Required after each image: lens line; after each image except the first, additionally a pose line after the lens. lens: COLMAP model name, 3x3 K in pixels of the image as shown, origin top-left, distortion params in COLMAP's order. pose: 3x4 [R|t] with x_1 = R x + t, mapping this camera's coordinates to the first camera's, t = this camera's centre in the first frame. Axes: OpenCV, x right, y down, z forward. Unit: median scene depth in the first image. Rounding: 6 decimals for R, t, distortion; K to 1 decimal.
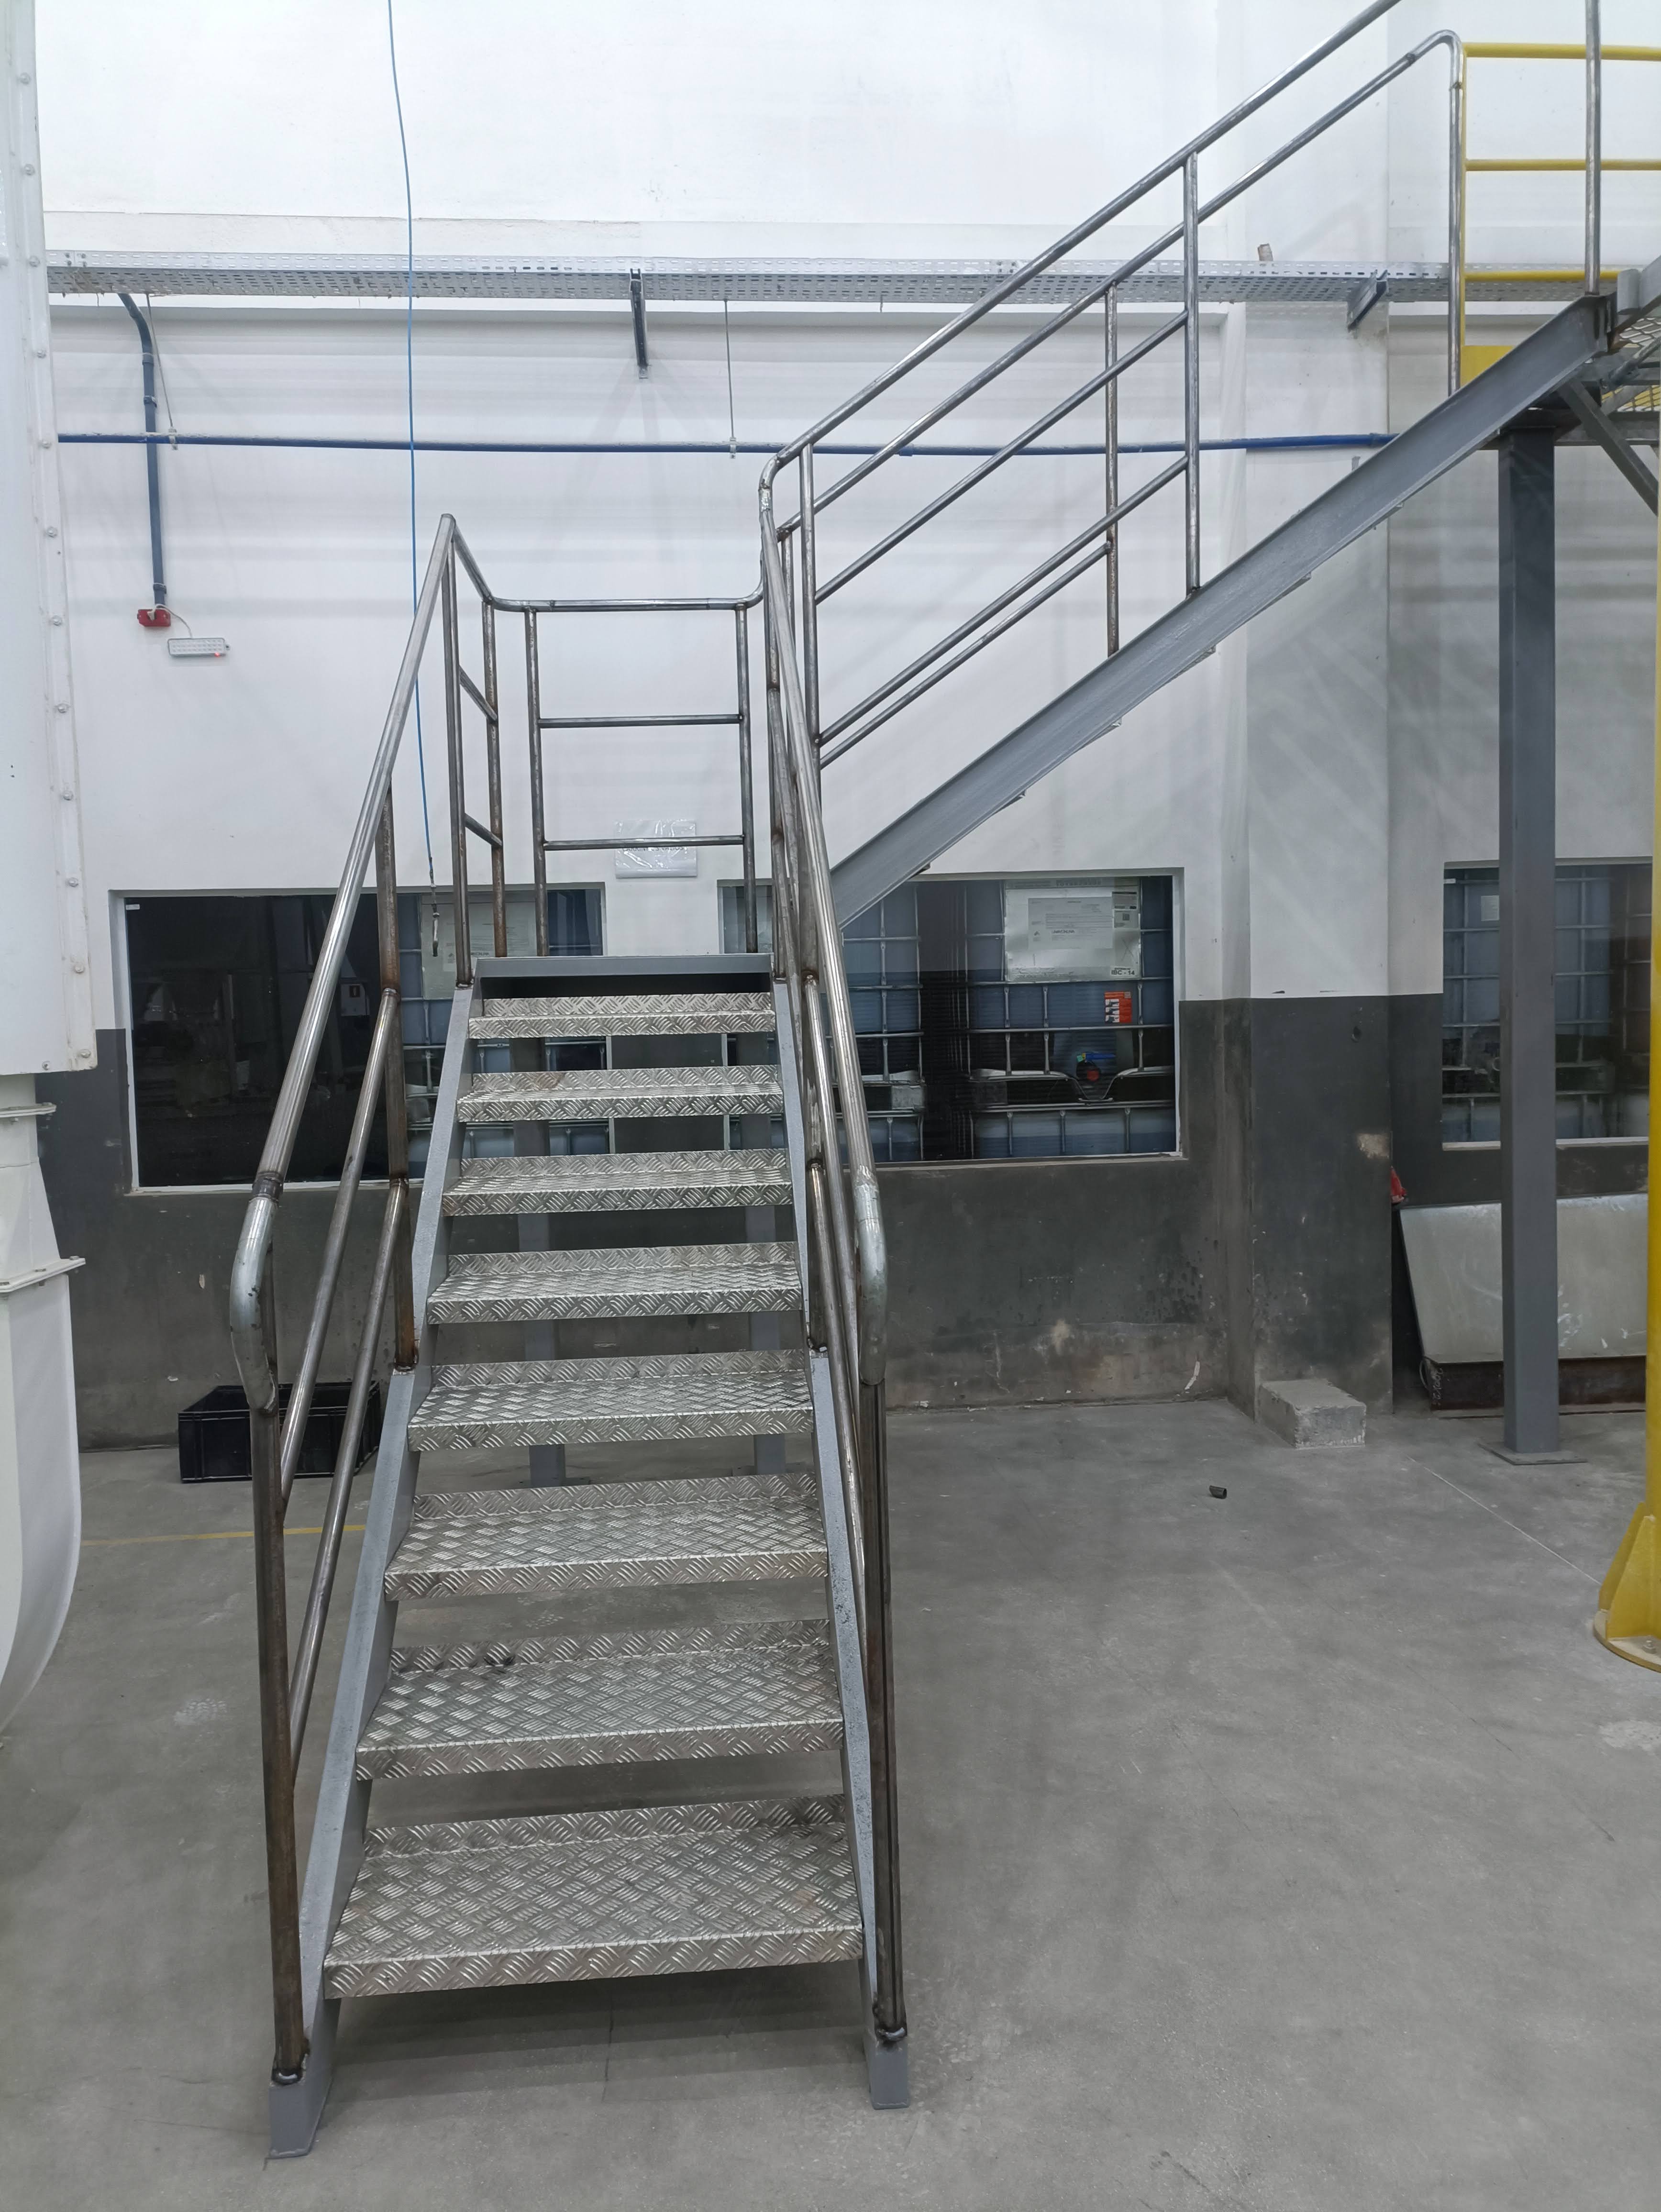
lens RADIAL K [[1624.9, 0, 830.5], [0, 1624.9, 1106.0], [0, 0, 1]] dist [0.030663, -0.022174]
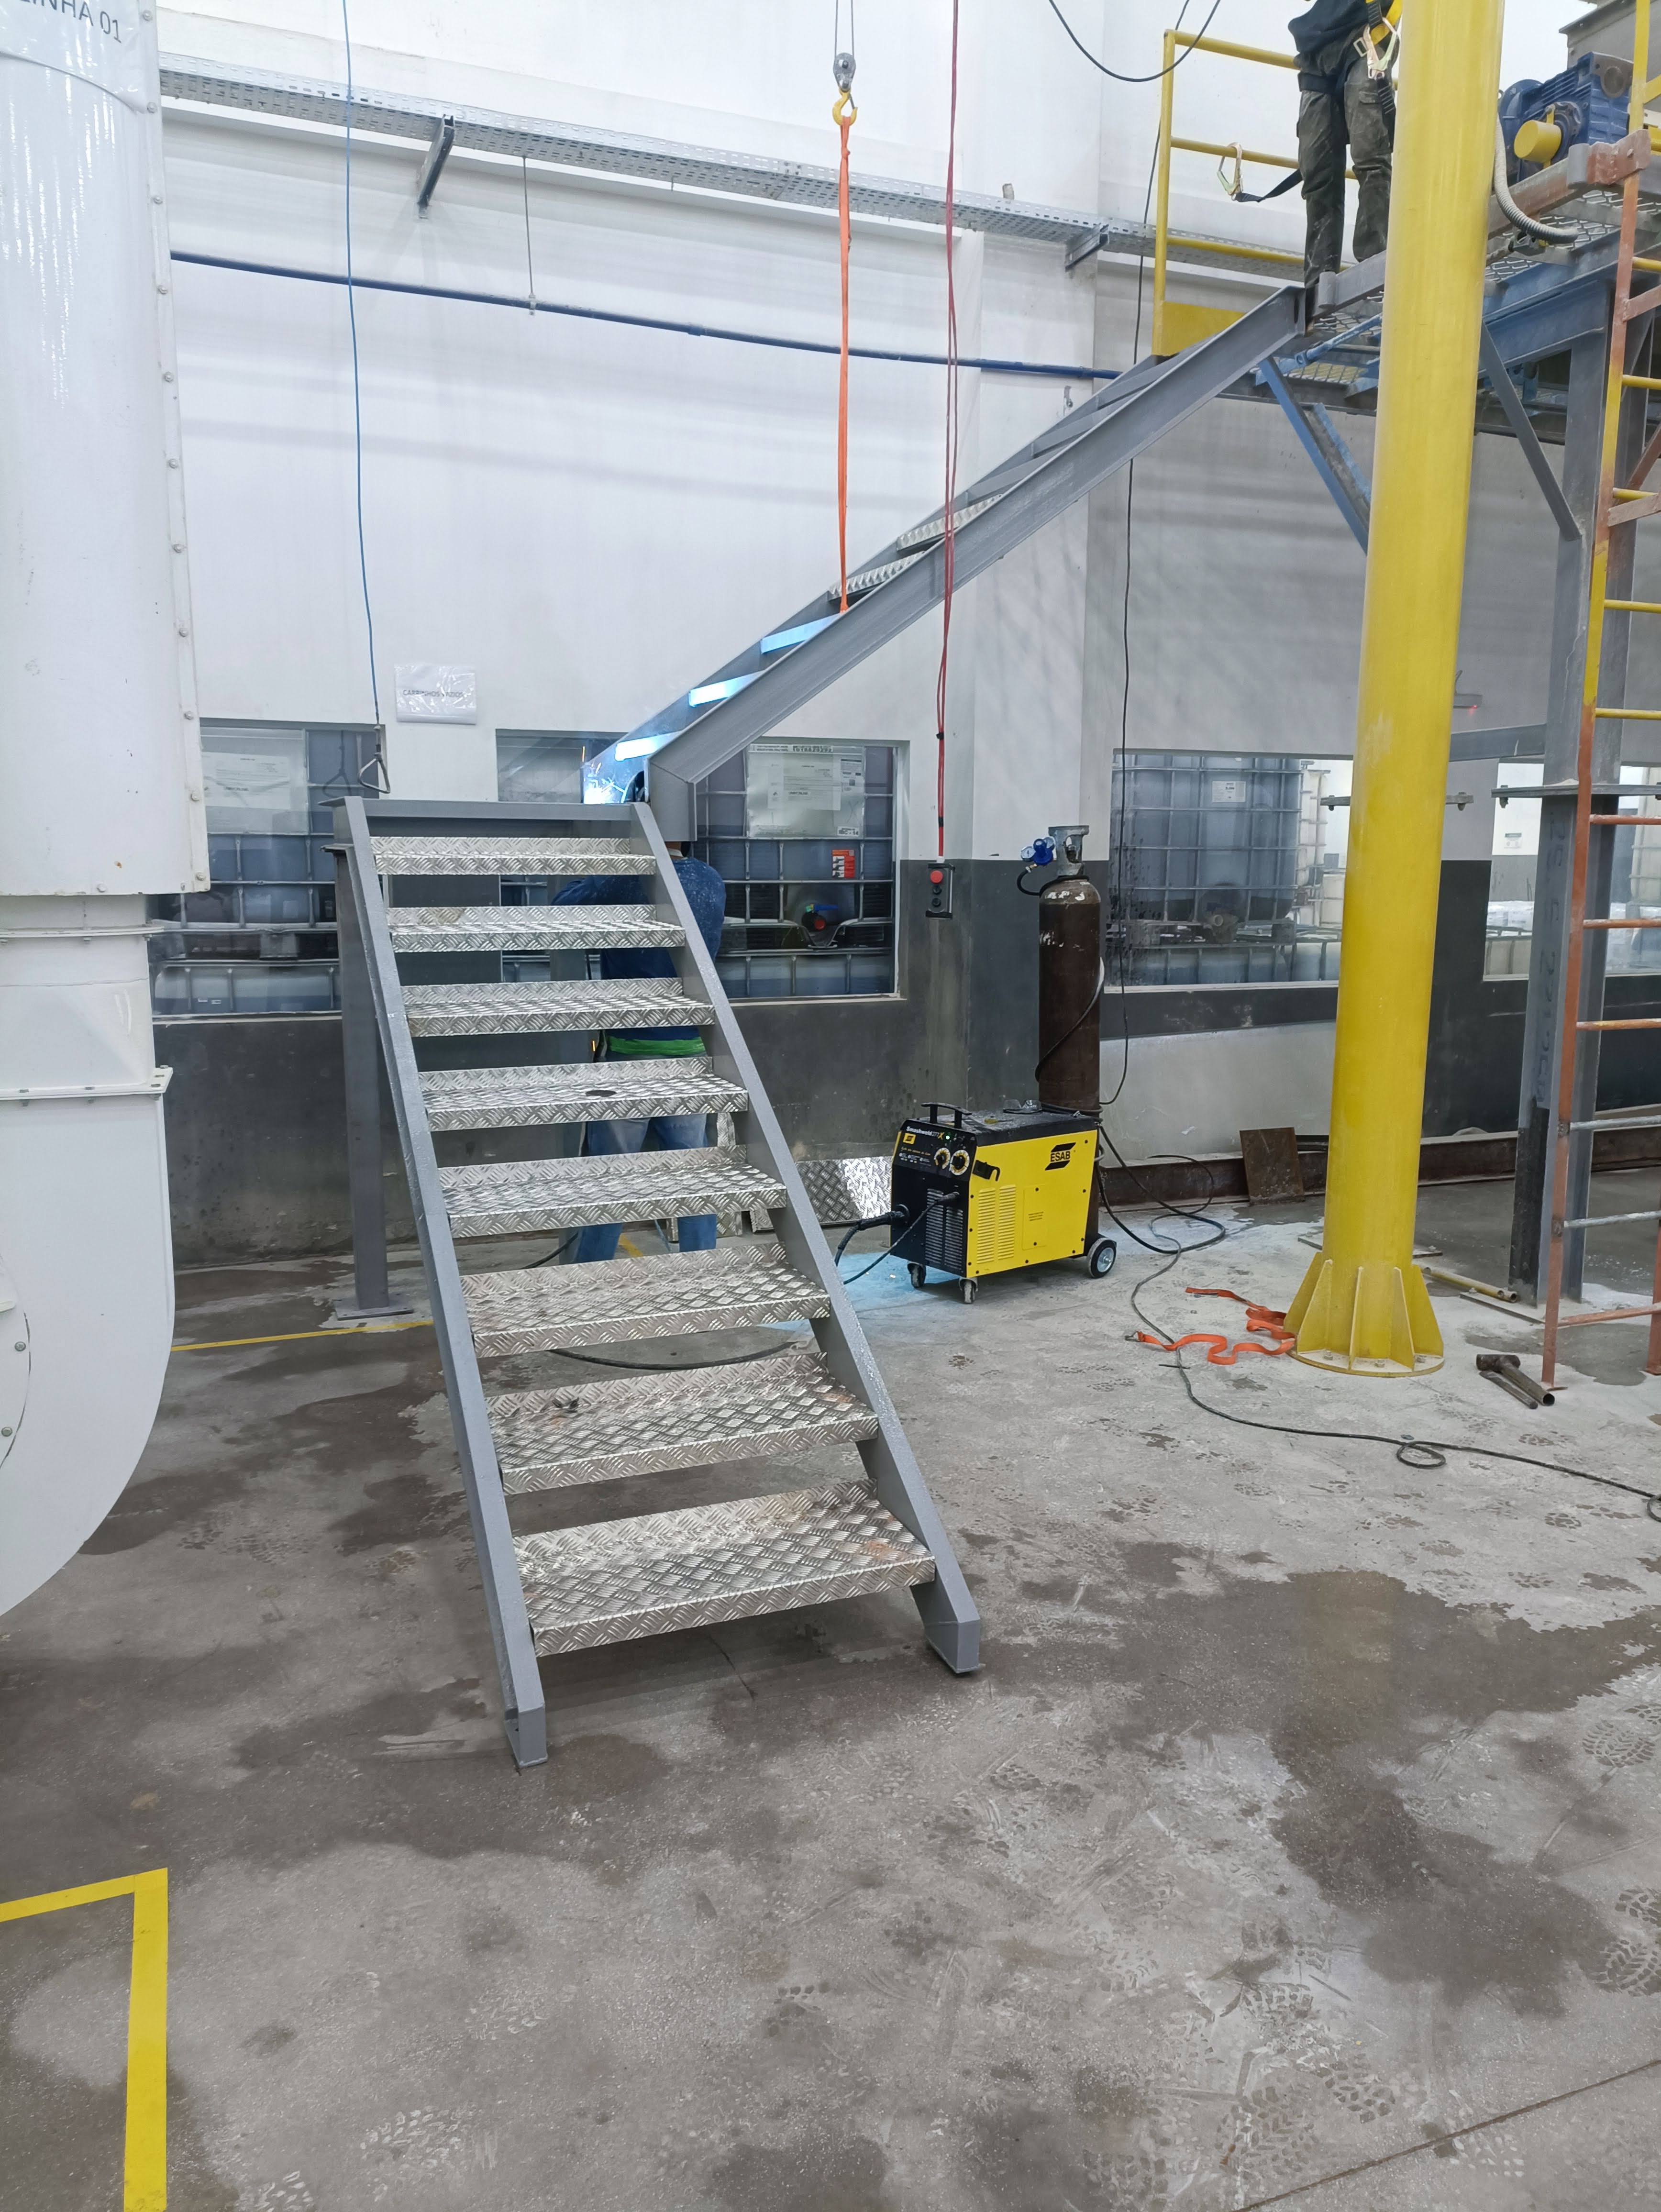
lens RADIAL K [[1636.2, 0, 830.5], [0, 1636.2, 1106.0], [0, 0, 1]] dist [0.032386, -0.028664]
pose [[0.952259, -0.014737, 0.304937, -0.193584], [-0.011581, 0.996372, 0.084317, 0.011503], [-0.305073, -0.083823, 0.948633, -0.086853]]
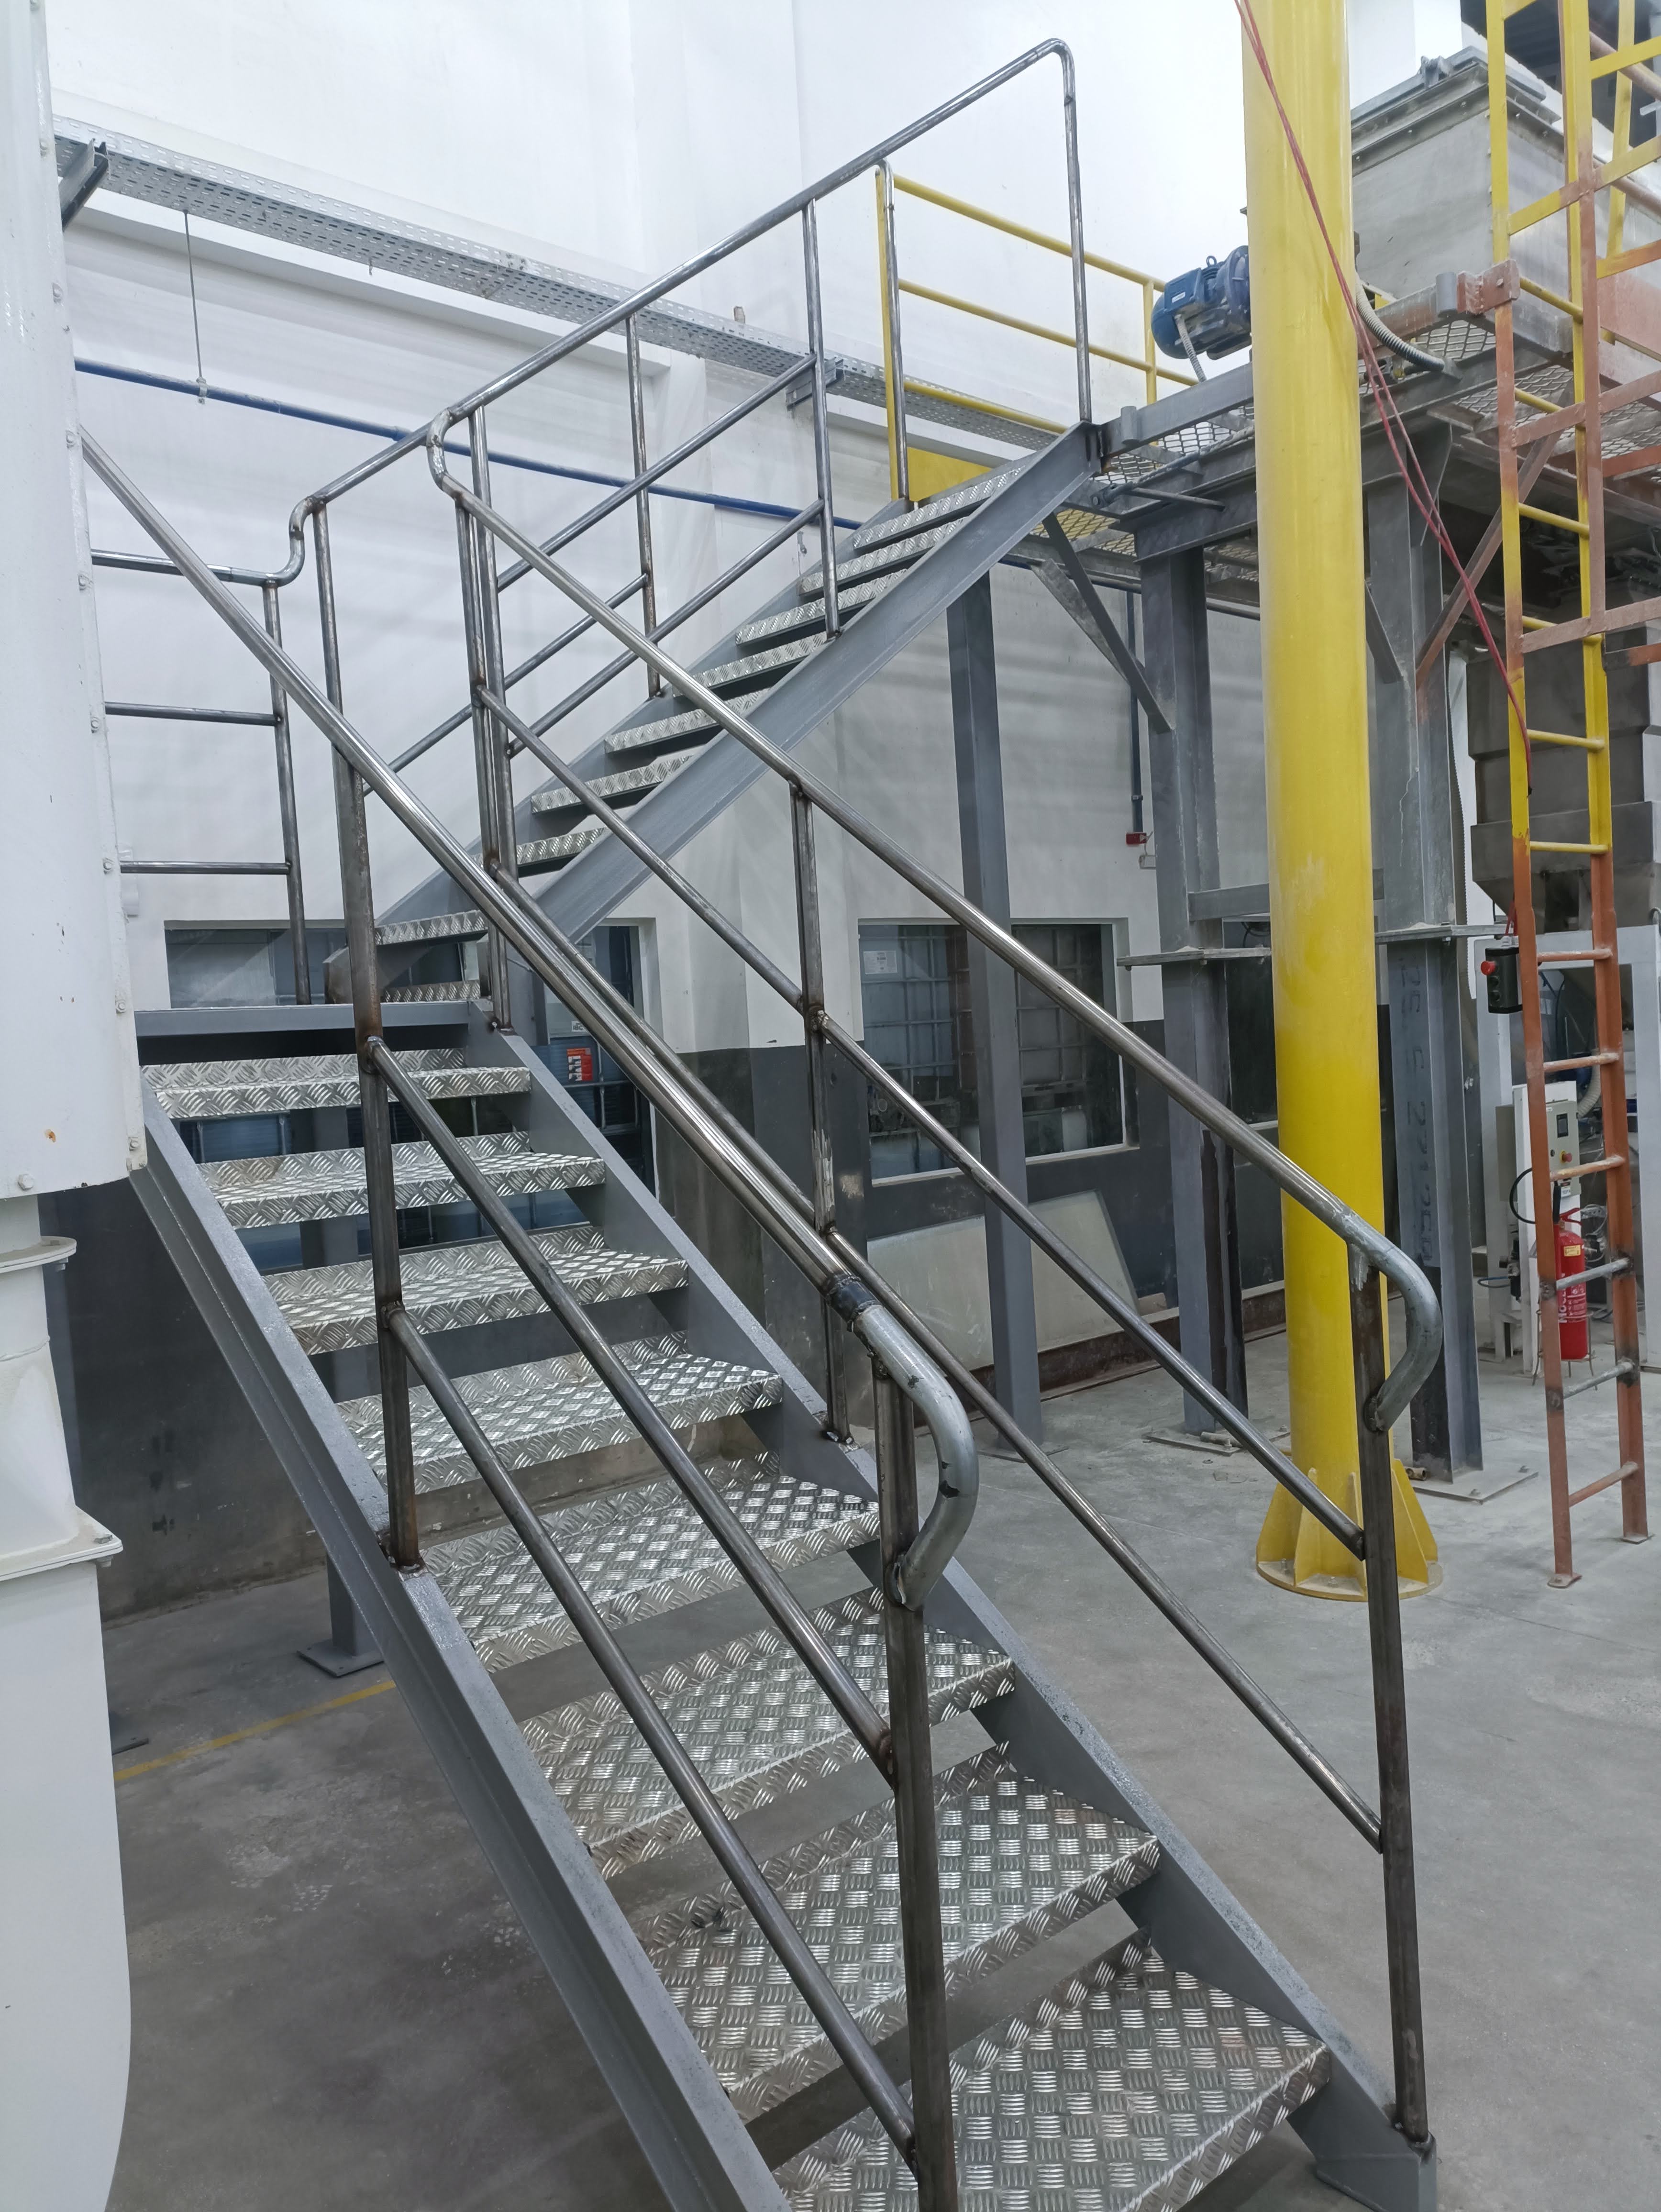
lens RADIAL K [[1616.0, 0, 830.5], [0, 1616.0, 1106.0], [0, 0, 1]] dist [0.008057, -0.003432]
pose [[0.796449, -0.050961, 0.602555, -0.298987], [0.078697, 0.996703, -0.019724, -0.007404], [-0.599563, 0.063128, 0.797834, 0.180601]]
